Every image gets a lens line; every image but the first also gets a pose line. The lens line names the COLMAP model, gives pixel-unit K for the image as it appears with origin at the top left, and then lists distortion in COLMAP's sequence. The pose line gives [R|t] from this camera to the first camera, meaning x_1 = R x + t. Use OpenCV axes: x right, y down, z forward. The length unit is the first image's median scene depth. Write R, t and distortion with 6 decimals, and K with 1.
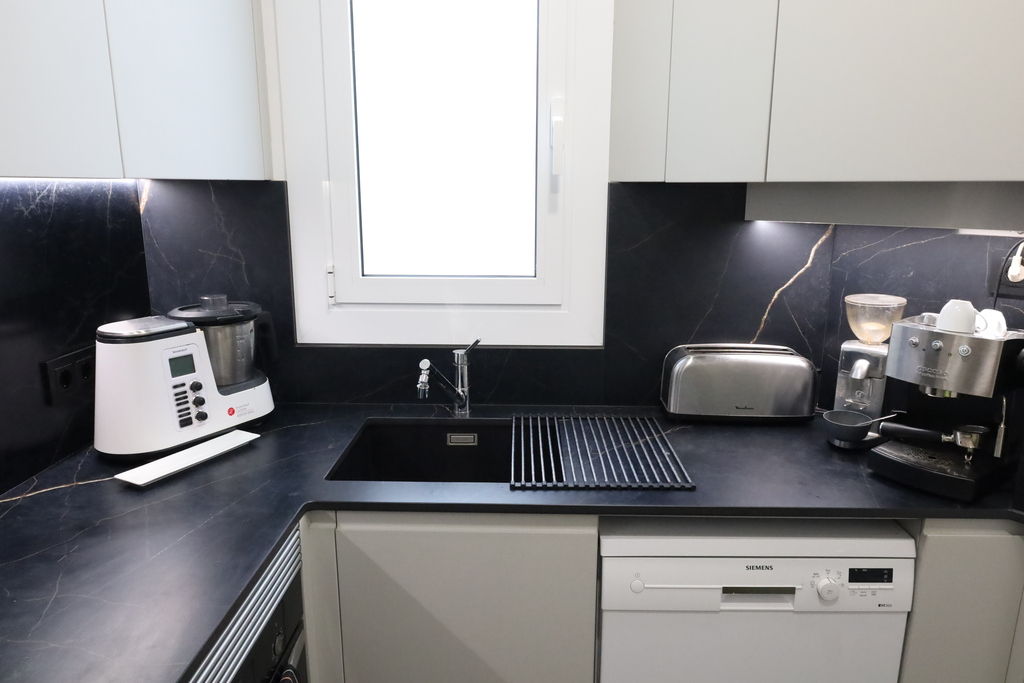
lens RADIAL K [[696.8, 0, 512.0], [0, 696.8, 341.5], [0, 0, 1]] dist [-0.011089, -0.000772]
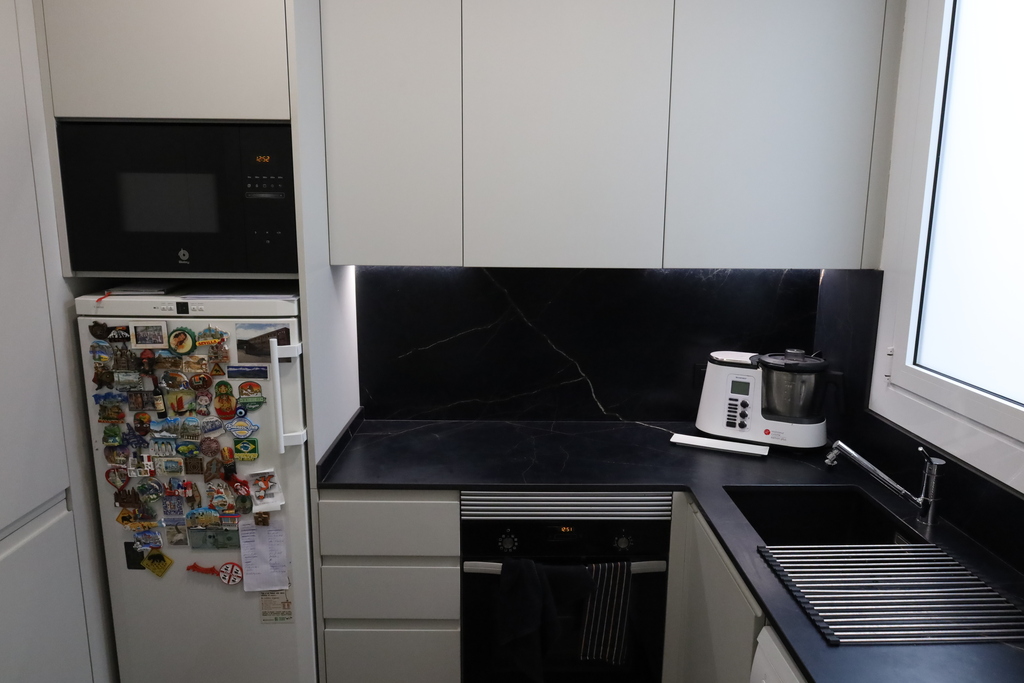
lens RADIAL K [[696.8, 0, 512.0], [0, 696.8, 341.5], [0, 0, 1]] dist [-0.011089, -0.000772]
pose [[0.022452, 0.180900, -0.983245, 0.950554], [-0.221125, 0.960033, 0.171580, -0.205470], [0.974987, 0.213567, 0.061556, 0.398676]]
